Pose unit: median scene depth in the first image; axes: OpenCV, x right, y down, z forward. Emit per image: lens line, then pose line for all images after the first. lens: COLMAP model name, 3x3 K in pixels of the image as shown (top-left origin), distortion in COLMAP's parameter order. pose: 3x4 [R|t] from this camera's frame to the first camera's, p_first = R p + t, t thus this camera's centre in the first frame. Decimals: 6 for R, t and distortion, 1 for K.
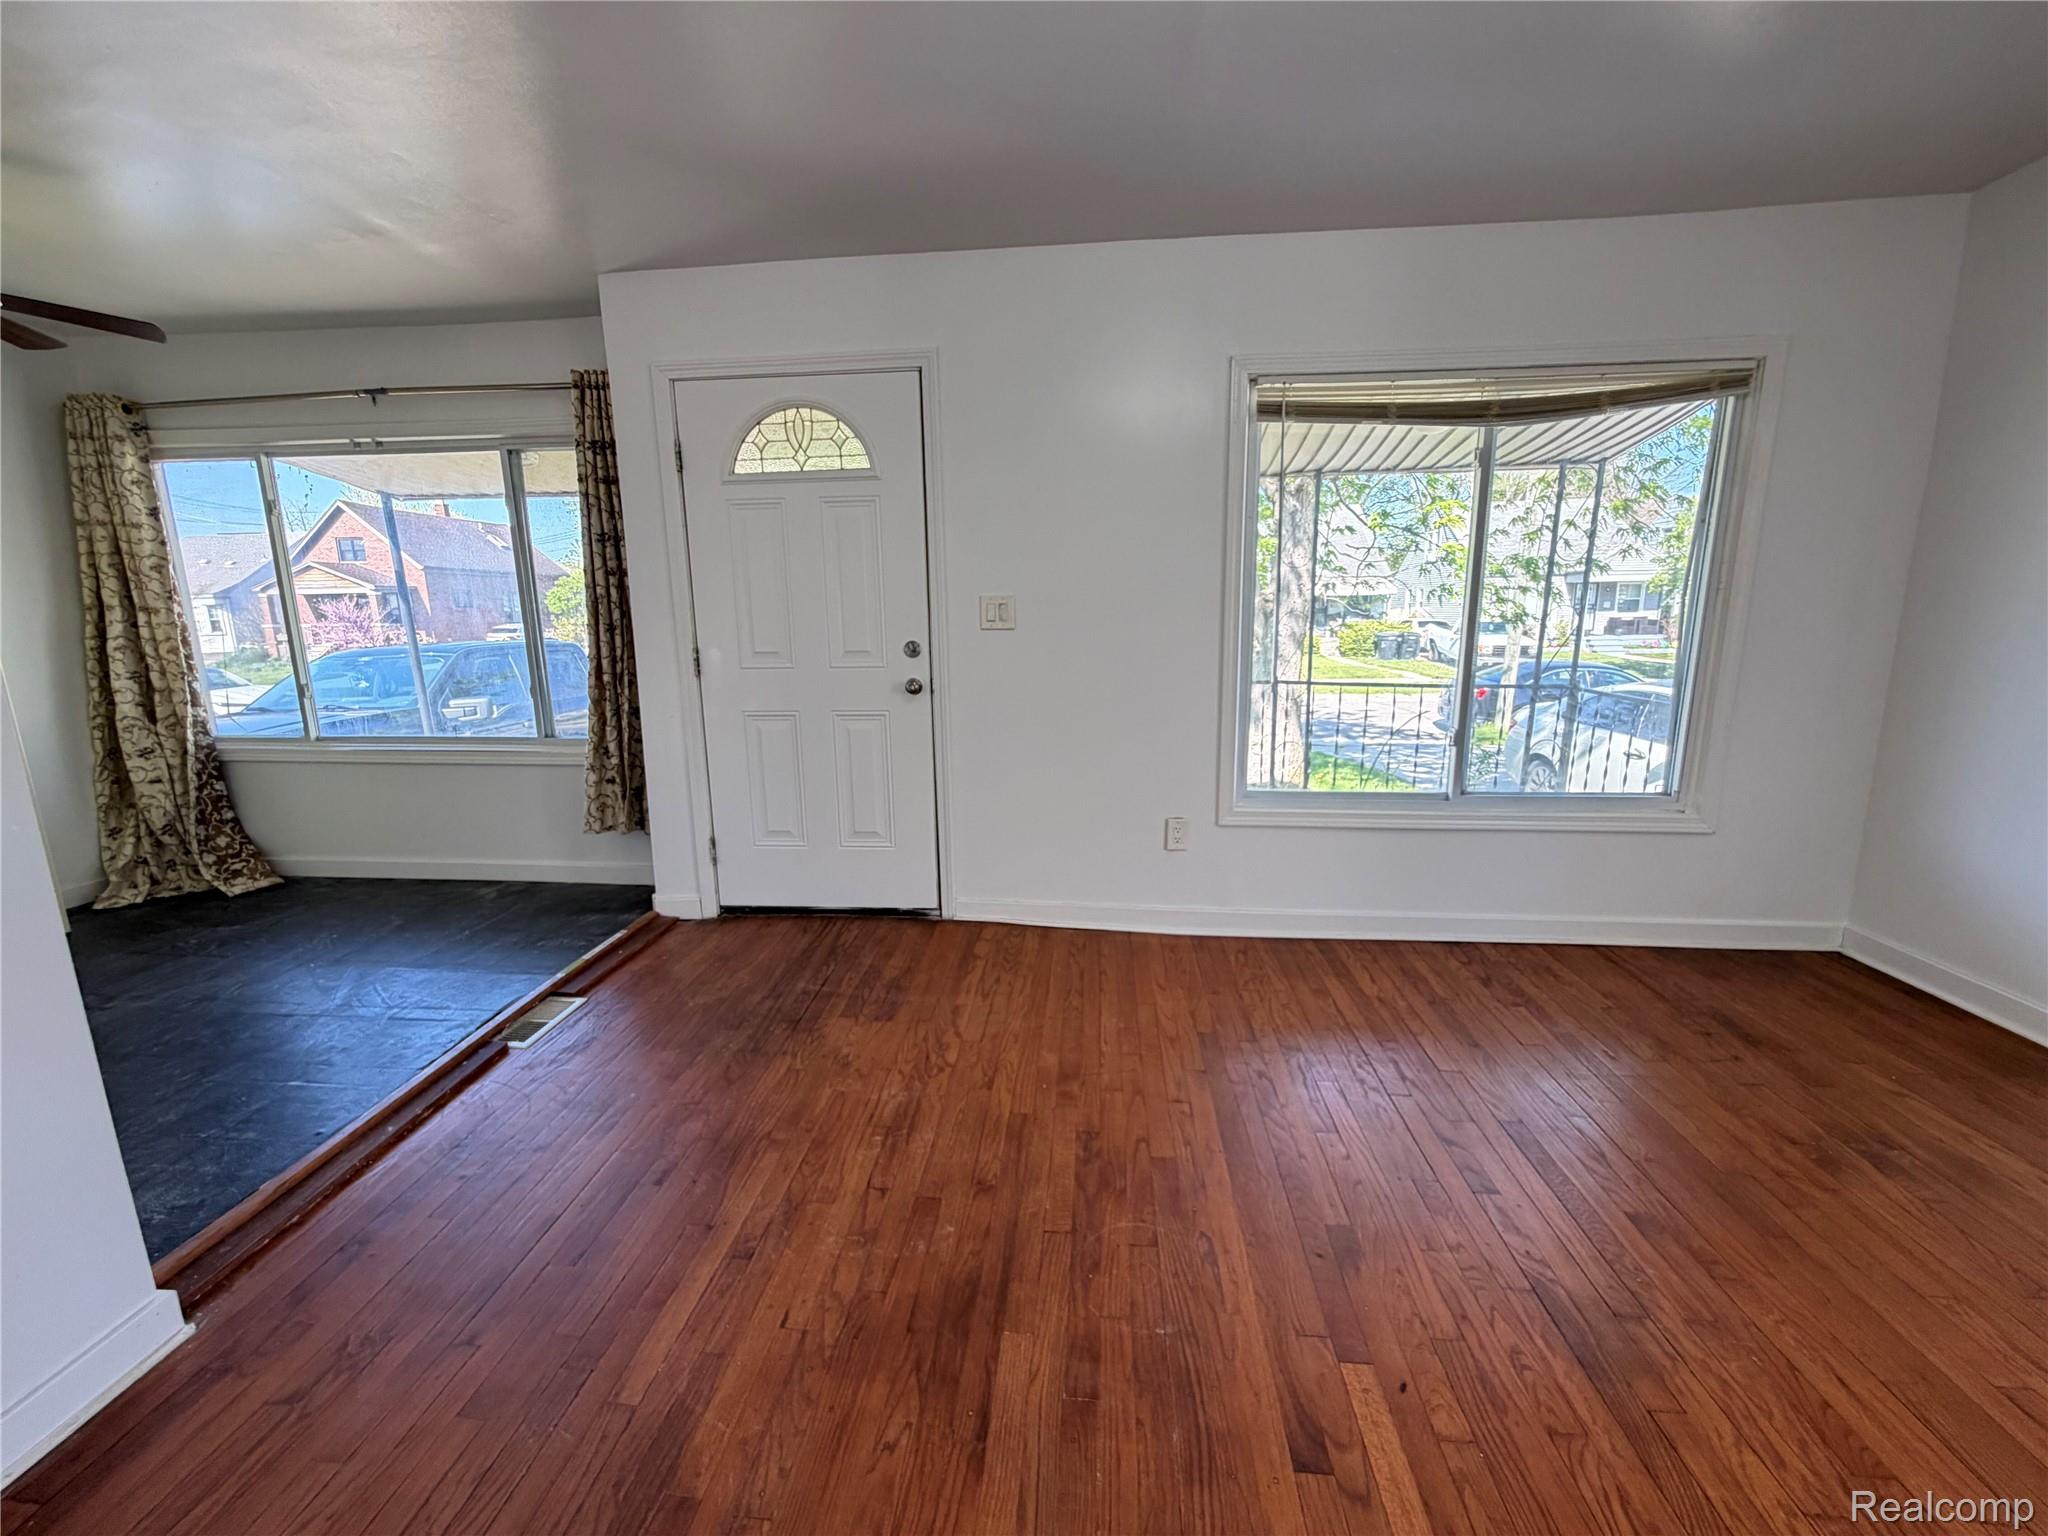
lens RADIAL K [[819.2, 0, 1020.8], [0, 819.2, 767.7], [0, 0, 1]] dist [0.000339, 0.000316]
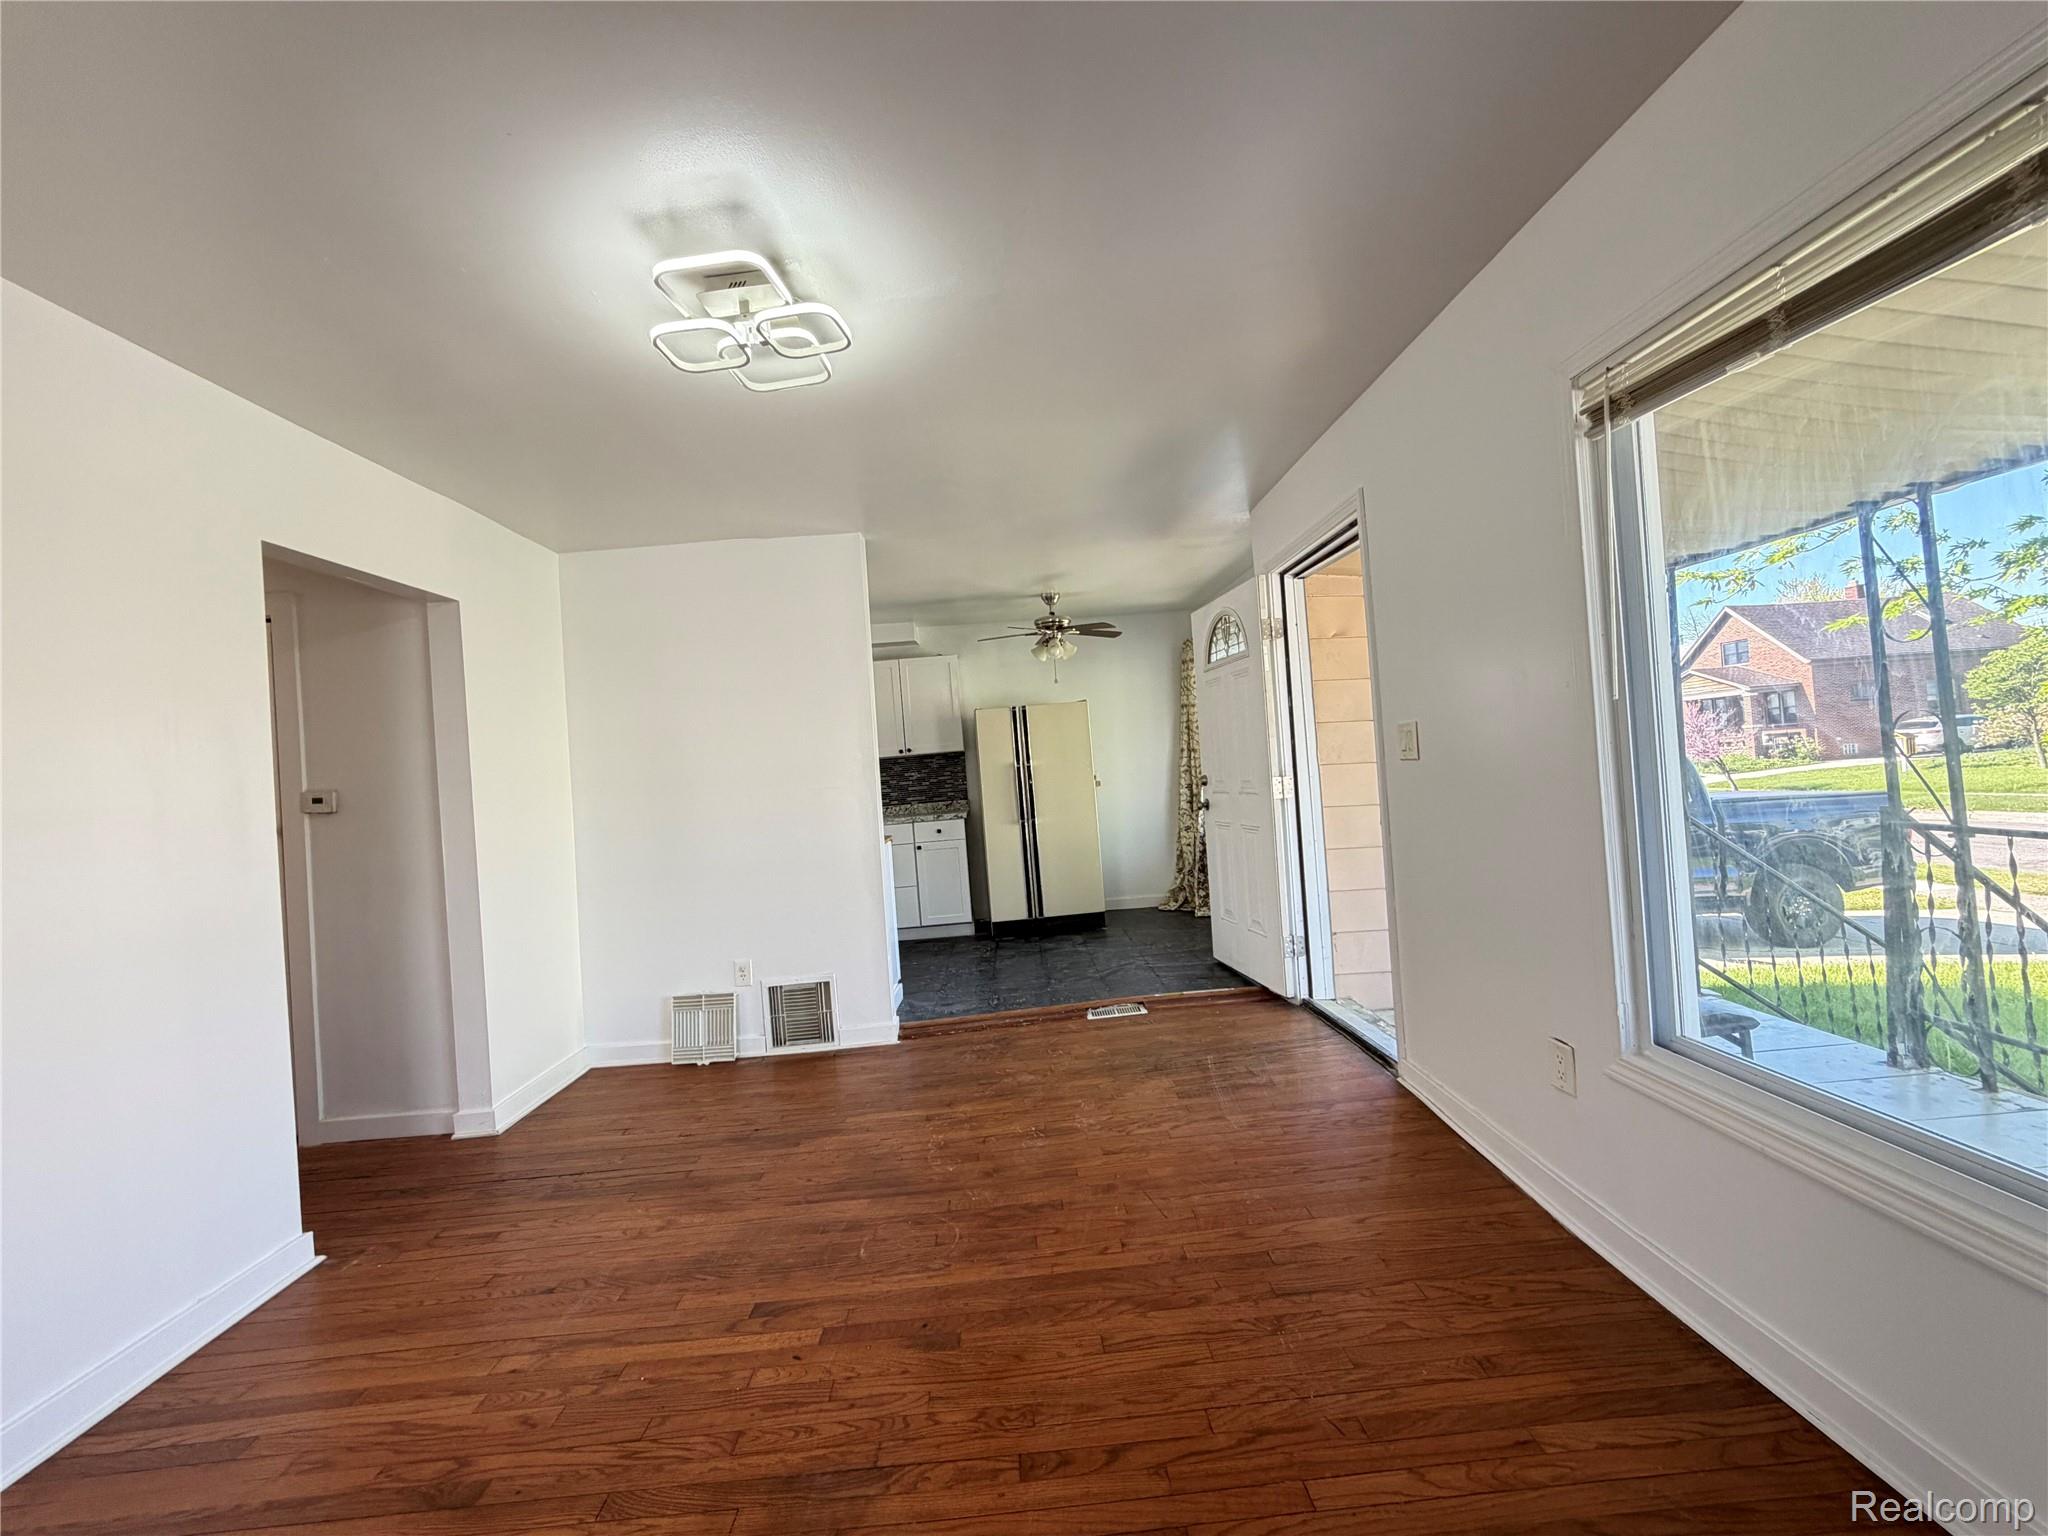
lens RADIAL K [[817.2, 0, 1020.2], [0, 817.2, 768.5], [0, 0, 1]] dist [0.000595, 0.000323]
pose [[0.124963, 0.001545, -0.992160, 1.081351], [-0.120891, 0.992572, -0.013681, -0.129434], [0.984769, 0.121653, 0.124222, 0.636384]]
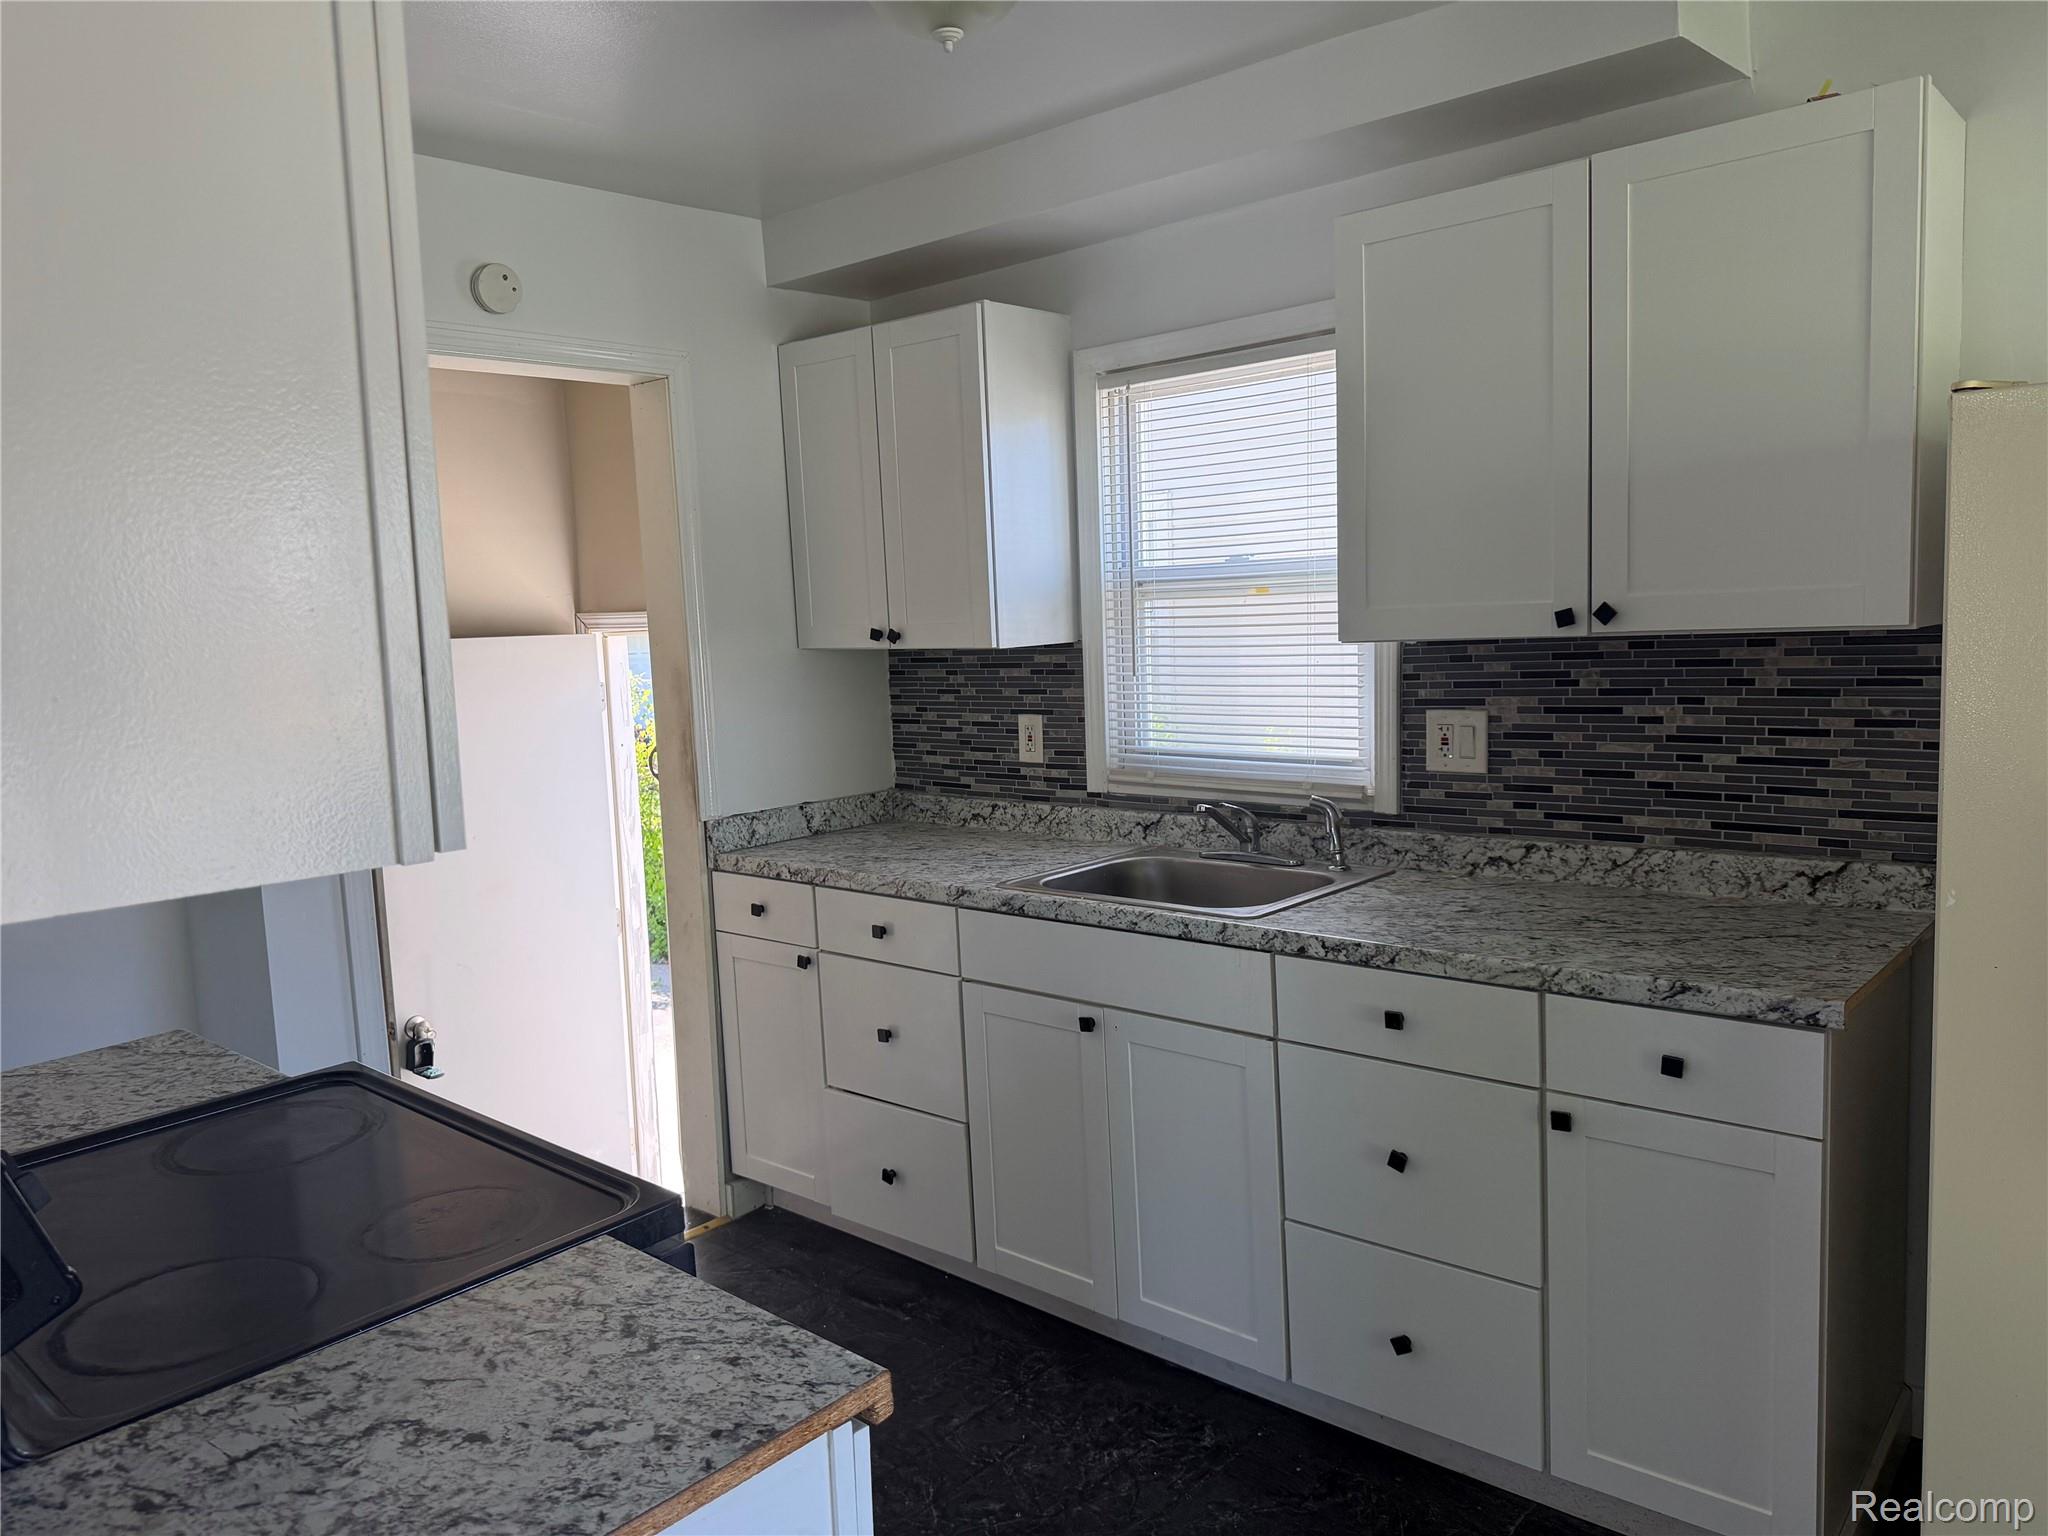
lens RADIAL K [[1431.5, 0, 1008.4], [0, 1431.5, 780.6], [0, 0, 1]] dist [0.129923, -0.210832]
pose [[-0.590695, 0.134949, -0.795530, -0.674543], [-0.106019, 0.964388, 0.242314, -0.275047], [0.799899, 0.227475, -0.555352, 0.864211]]
